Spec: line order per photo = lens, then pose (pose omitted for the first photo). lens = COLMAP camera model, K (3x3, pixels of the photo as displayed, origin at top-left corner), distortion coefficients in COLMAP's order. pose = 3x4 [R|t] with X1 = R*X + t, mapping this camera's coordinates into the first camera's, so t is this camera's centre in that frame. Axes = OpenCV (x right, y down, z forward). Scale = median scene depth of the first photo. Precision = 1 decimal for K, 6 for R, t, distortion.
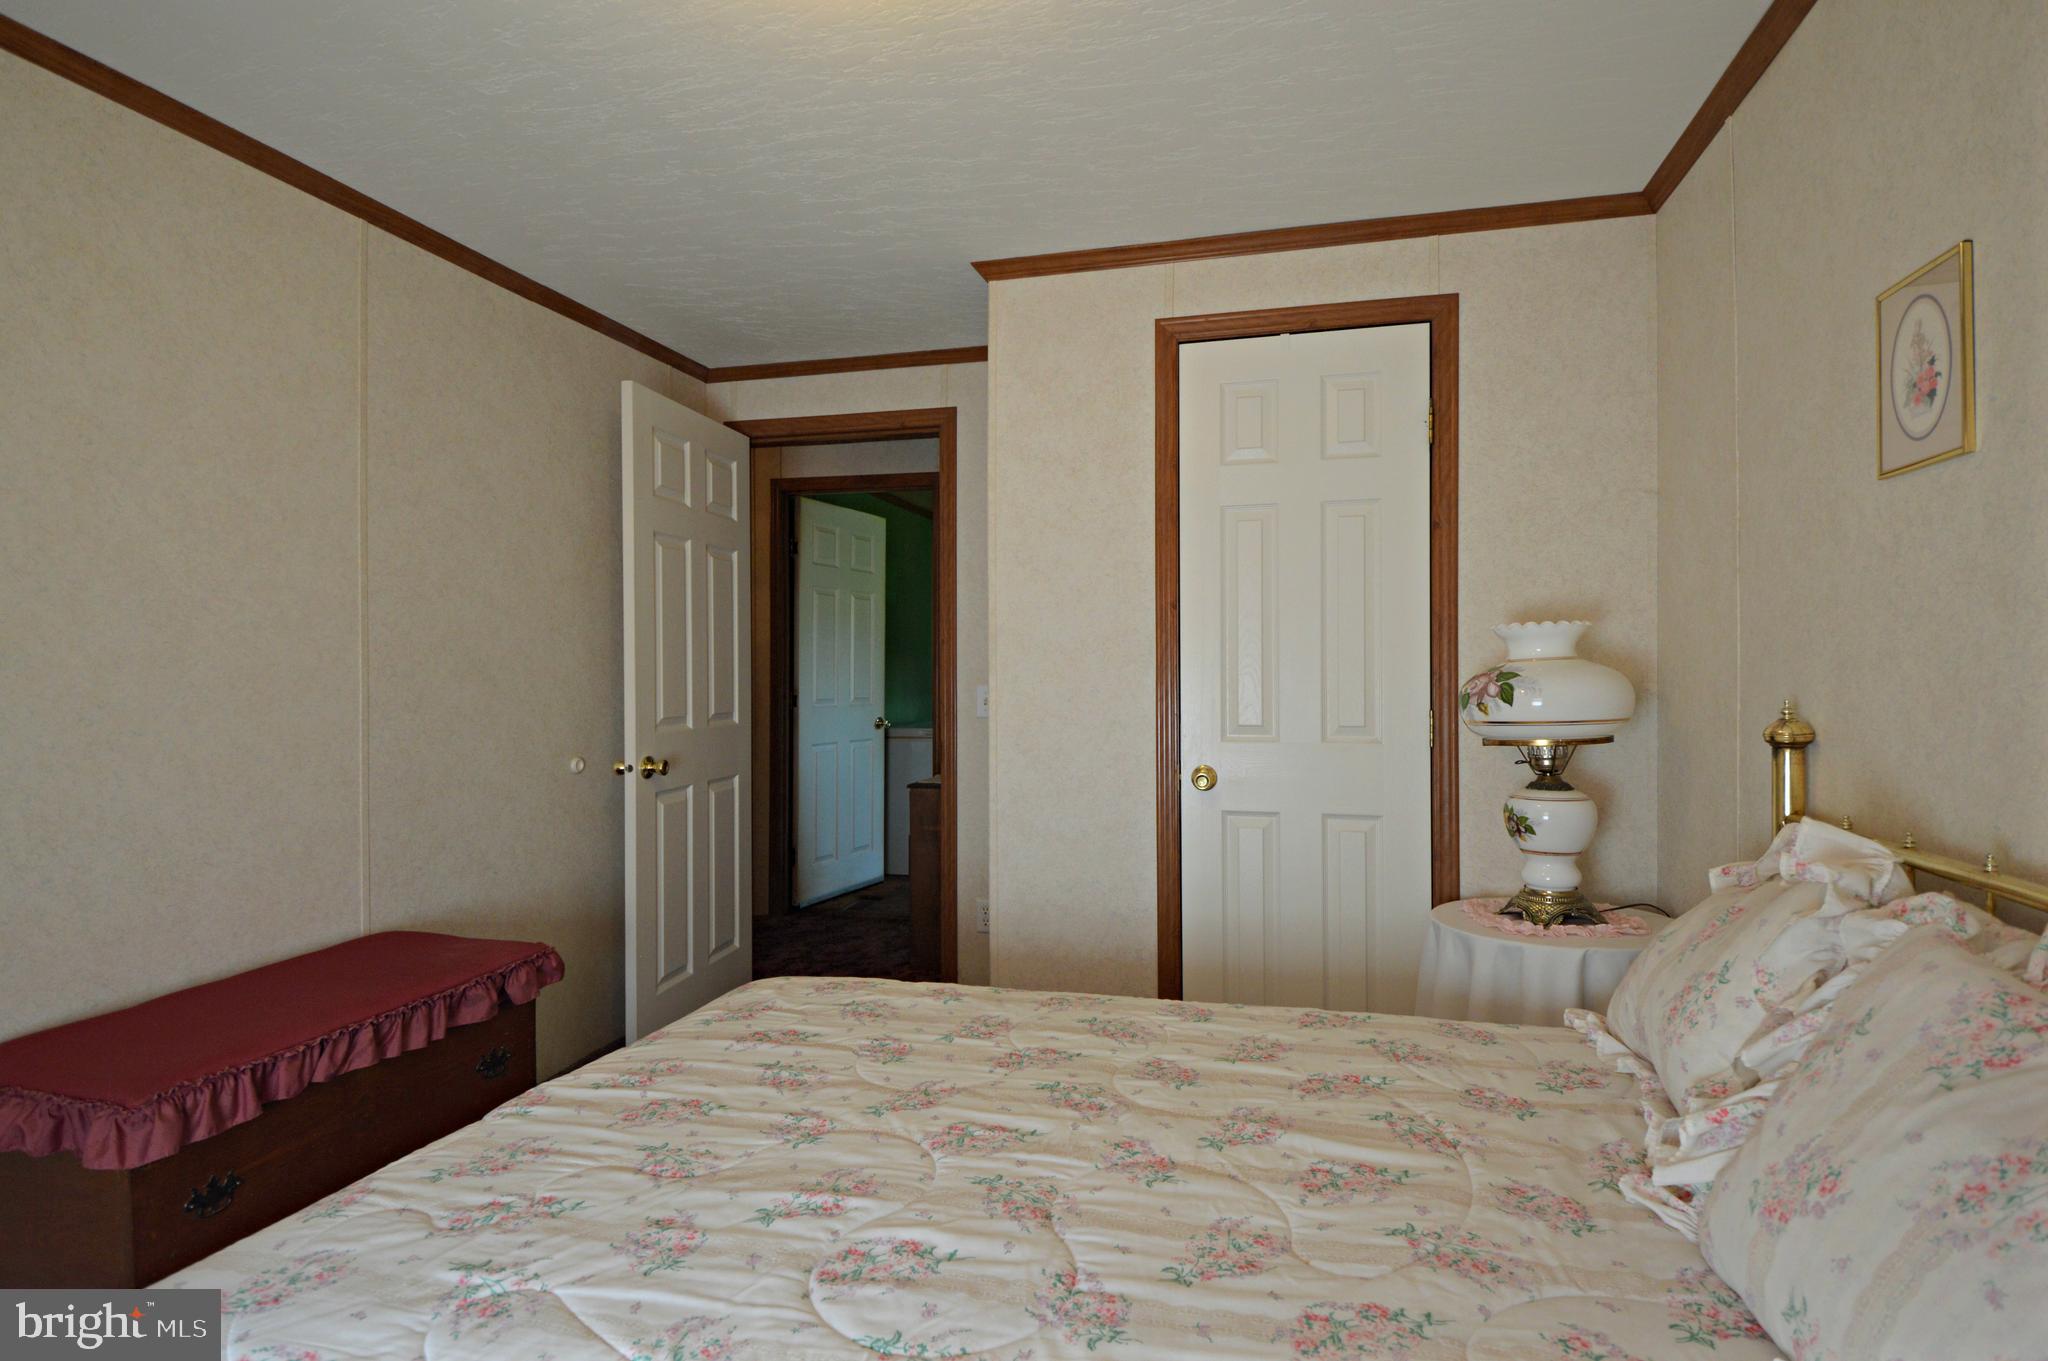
lens RADIAL K [[1083.5, 0, 1018.8], [0, 1083.5, 672.7], [0, 0, 1]] dist [0.018223, -0.021791]
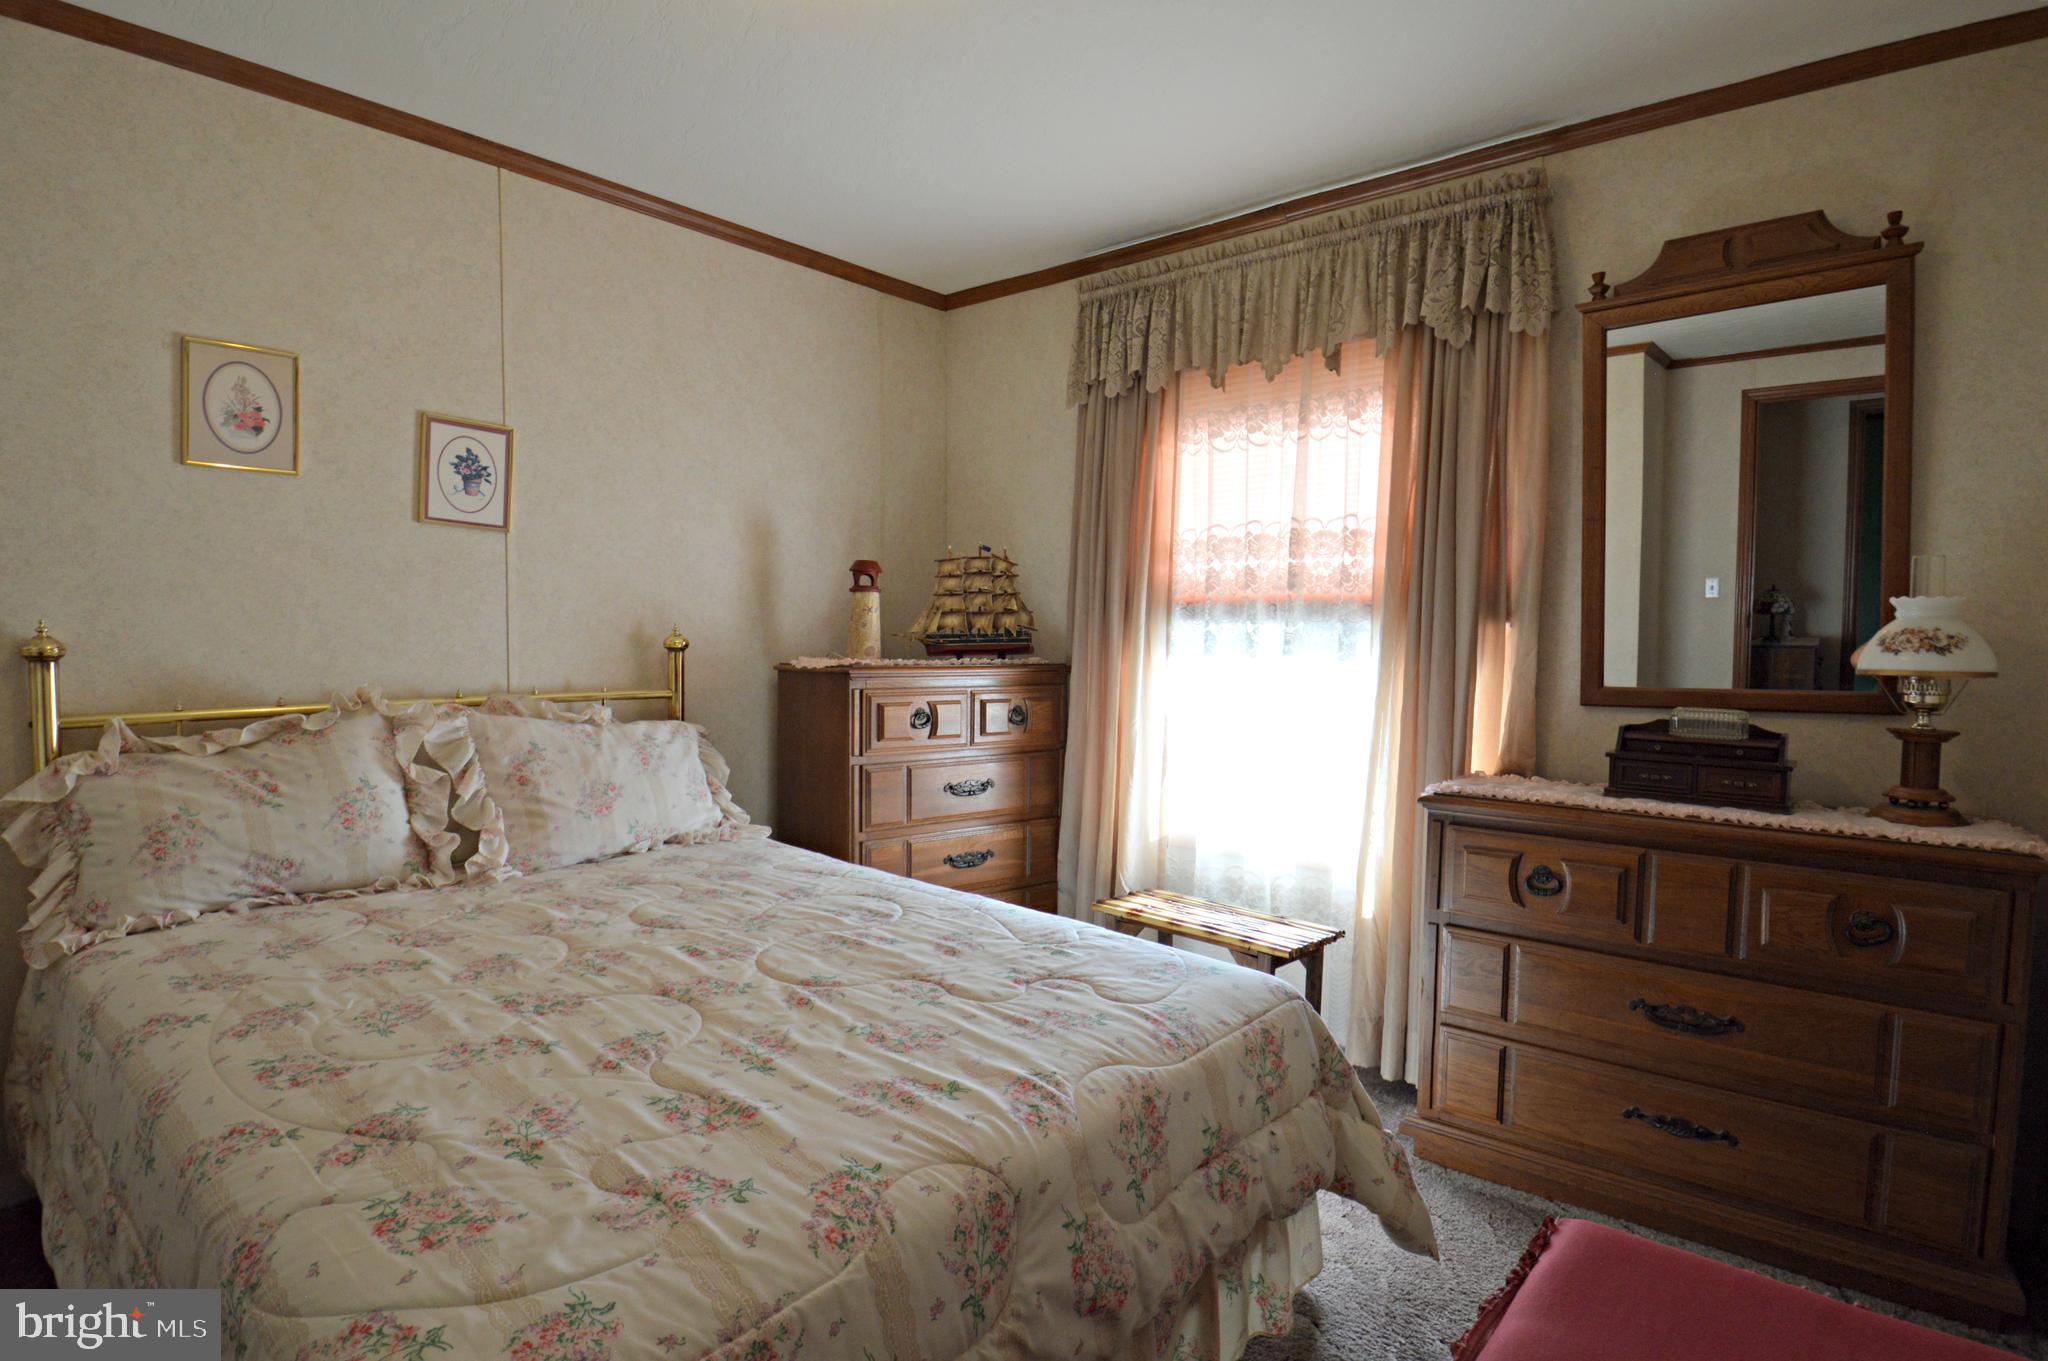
lens RADIAL K [[1083.5, 0, 1018.8], [0, 1083.5, 672.7], [0, 0, 1]] dist [0.018223, -0.021791]
pose [[-0.904832, -0.023369, 0.425127, -0.883047], [-0.002005, 0.998715, 0.050633, 0.025275], [-0.425764, 0.044962, -0.903716, 1.944422]]
